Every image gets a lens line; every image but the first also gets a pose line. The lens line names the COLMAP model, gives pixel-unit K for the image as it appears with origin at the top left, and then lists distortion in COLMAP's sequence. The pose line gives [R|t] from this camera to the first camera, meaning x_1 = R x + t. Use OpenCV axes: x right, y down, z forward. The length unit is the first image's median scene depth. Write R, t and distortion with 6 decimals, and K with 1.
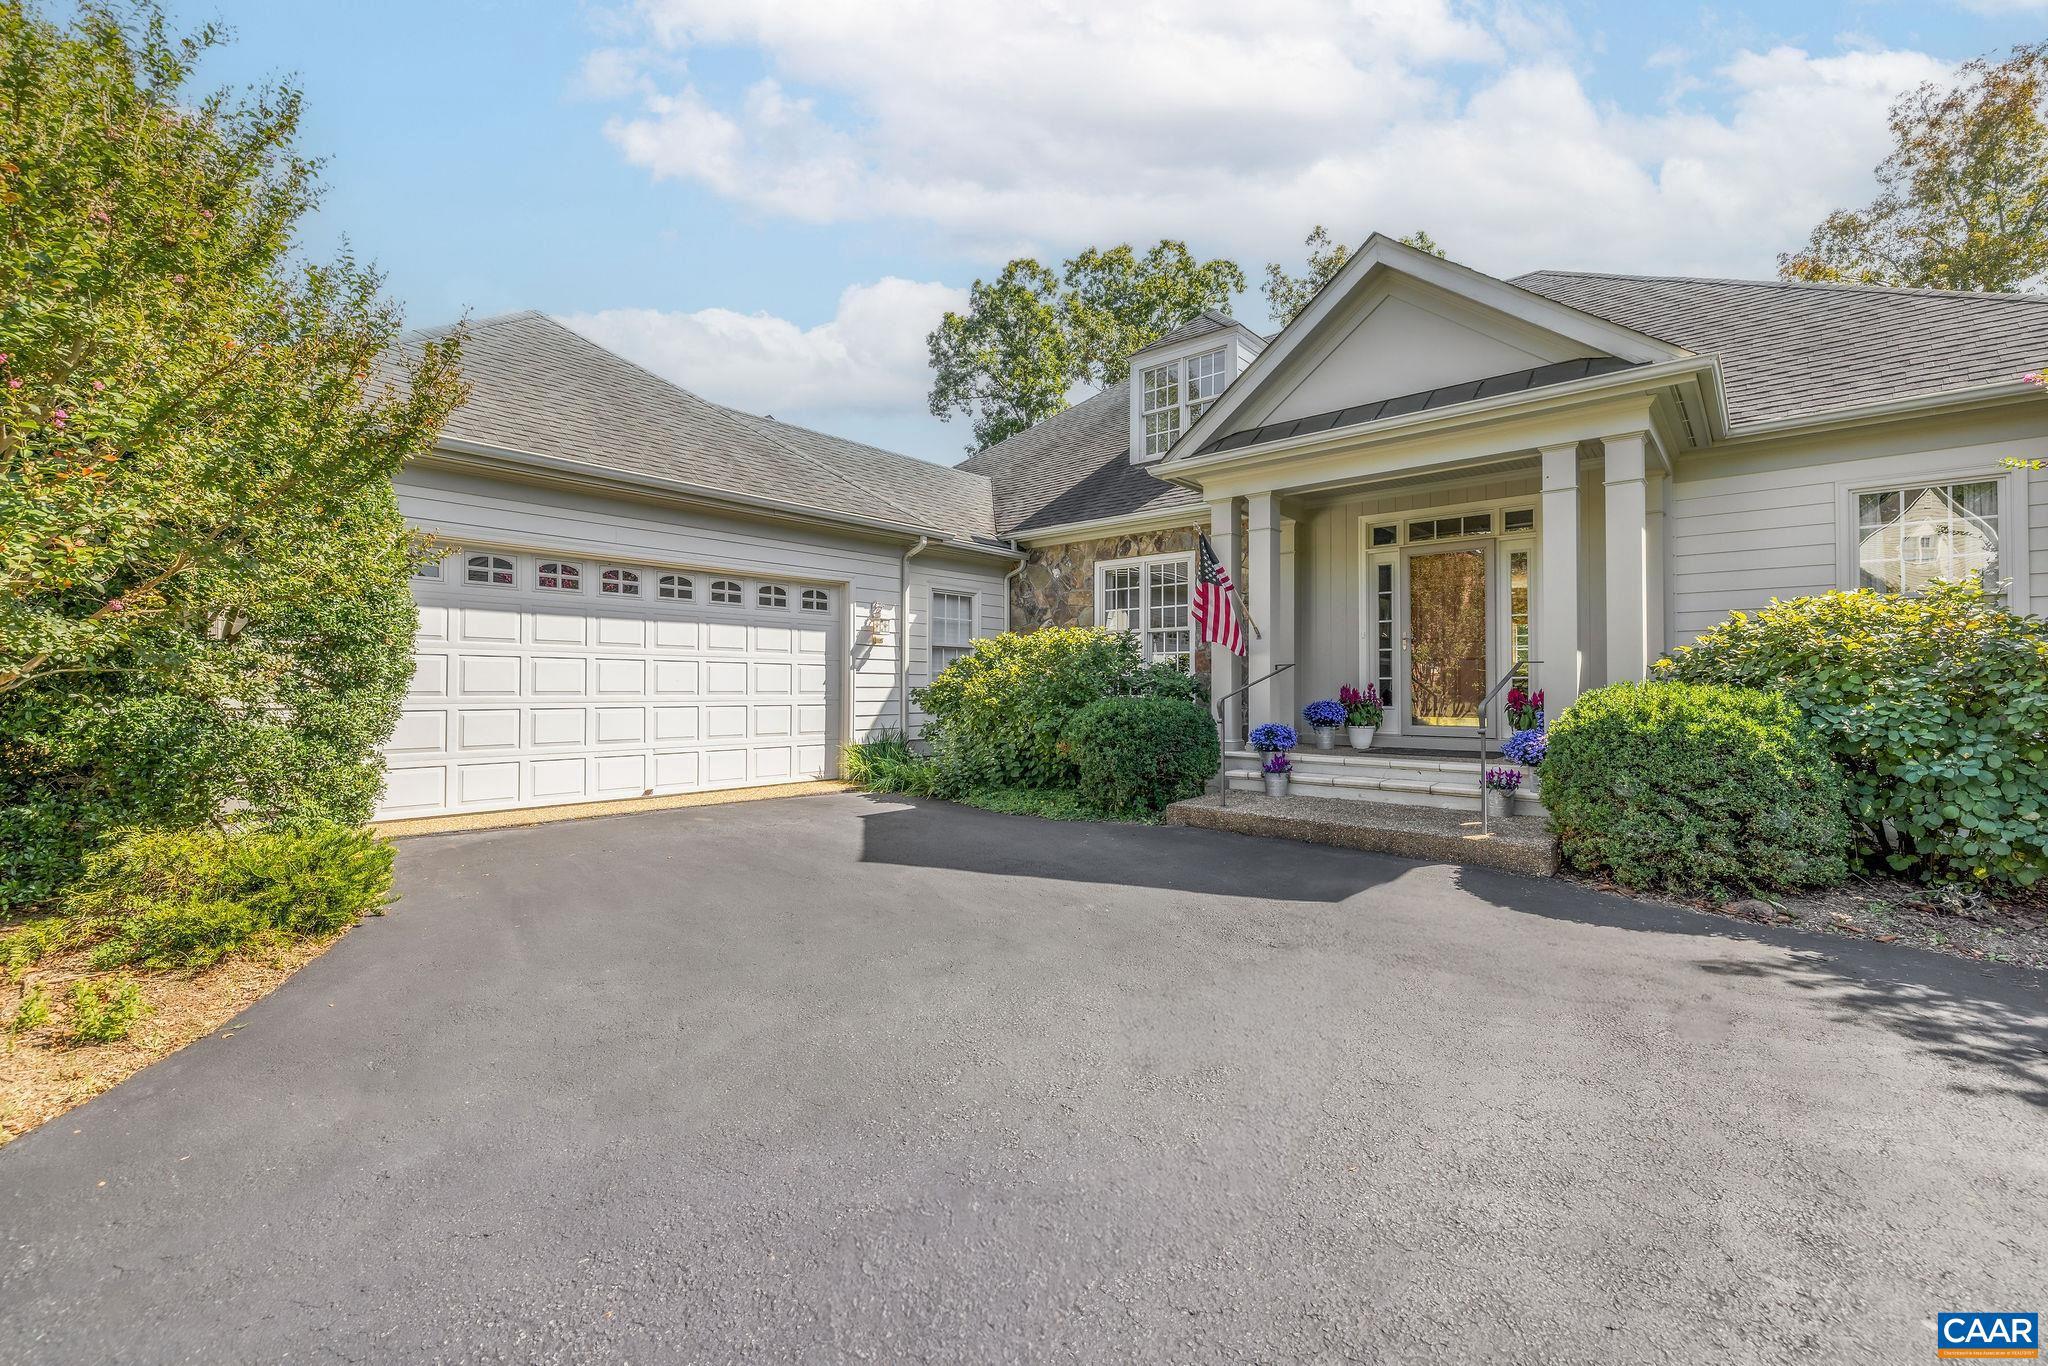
lens RADIAL K [[871.7, 0, 1003.6], [0, 871.7, 675.9], [0, 0, 1]] dist [0.003839, -0.002164]
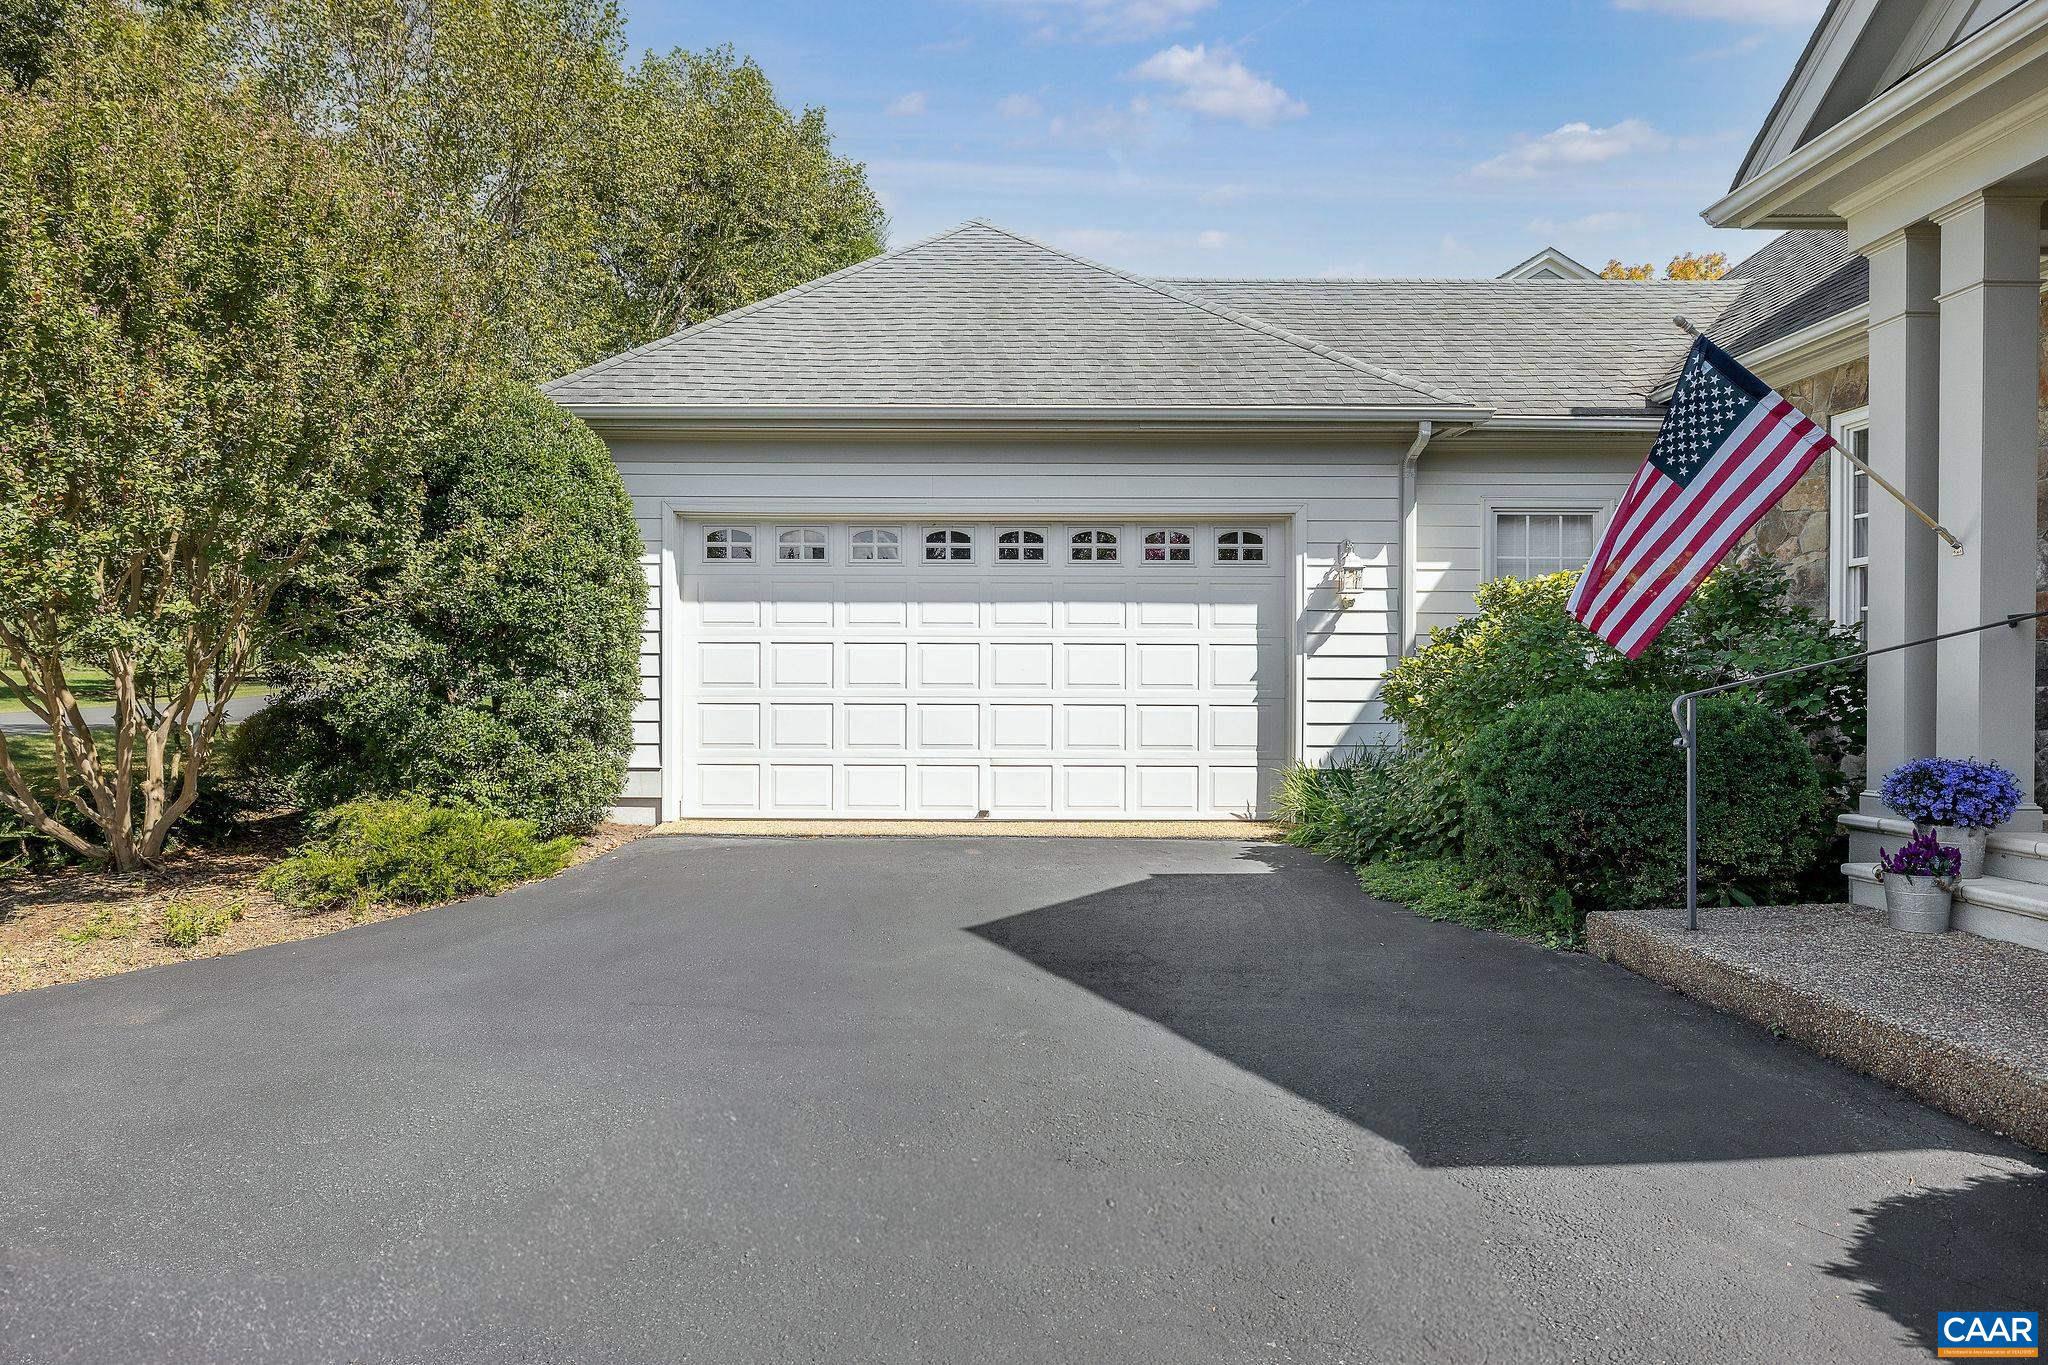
lens RADIAL K [[1251.8, 0, 1020.8], [0, 1251.8, 700.3], [0, 0, 1]] dist [-0.005750, -0.002974]
pose [[0.658460, 0.001391, -0.752615, 0.394154], [0.007716, 0.999933, 0.008599, 0.020228], [0.752576, -0.011469, 0.658405, 0.256917]]
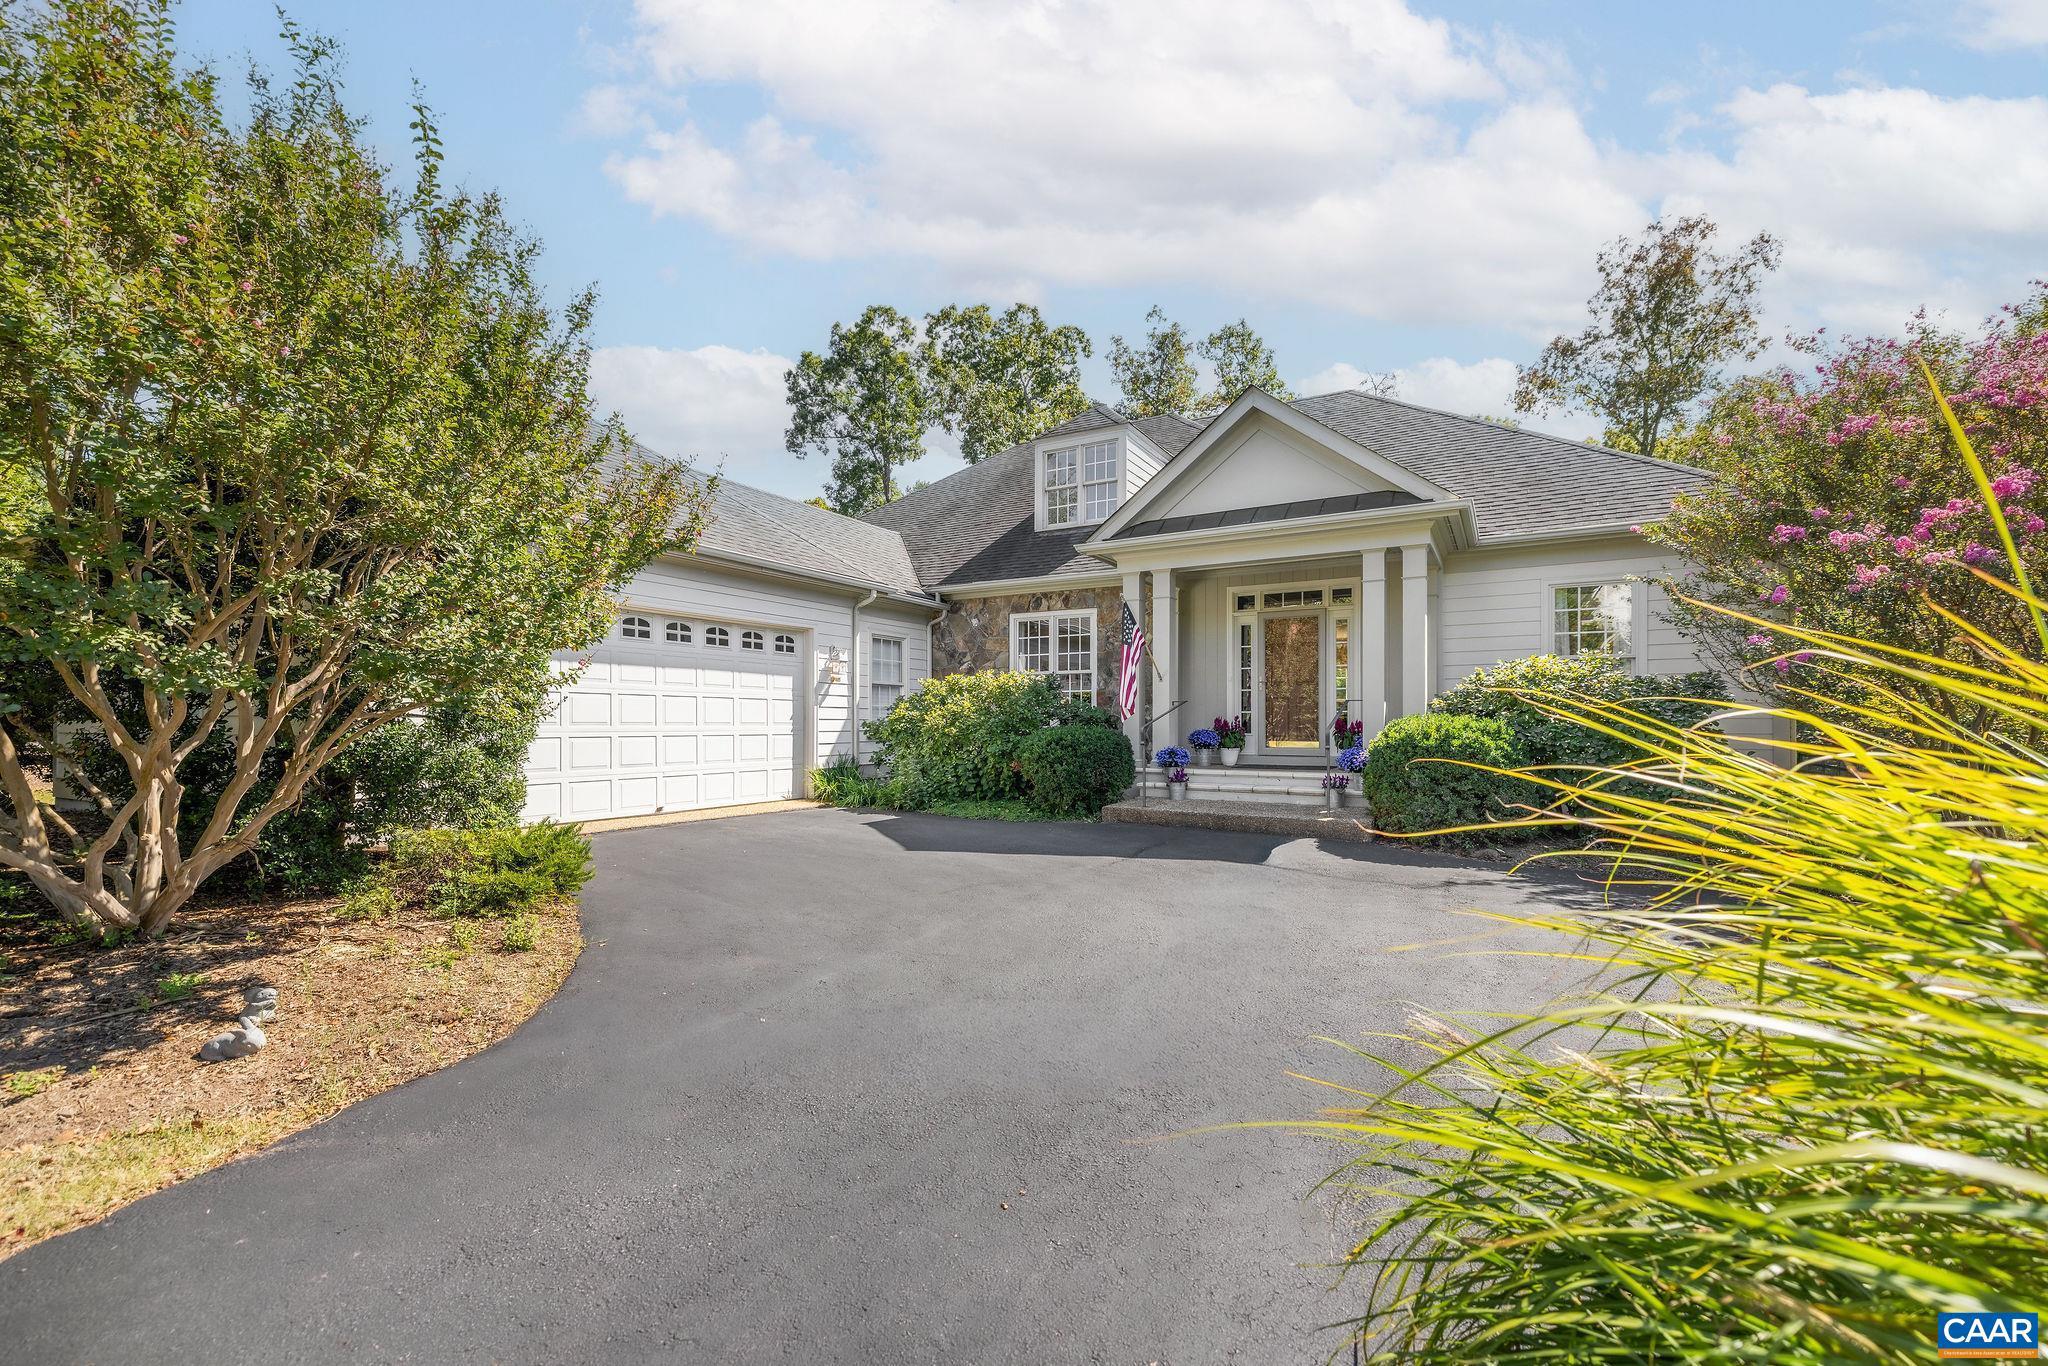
lens RADIAL K [[871.7, 0, 1000.2], [0, 871.7, 724.5], [0, 0, 1]] dist [0.003839, -0.002164]
pose [[0.981808, -0.001300, 0.189871, -0.158973], [-0.001651, 0.999880, 0.015385, 0.001705], [-0.189869, -0.015419, 0.981688, -0.196136]]
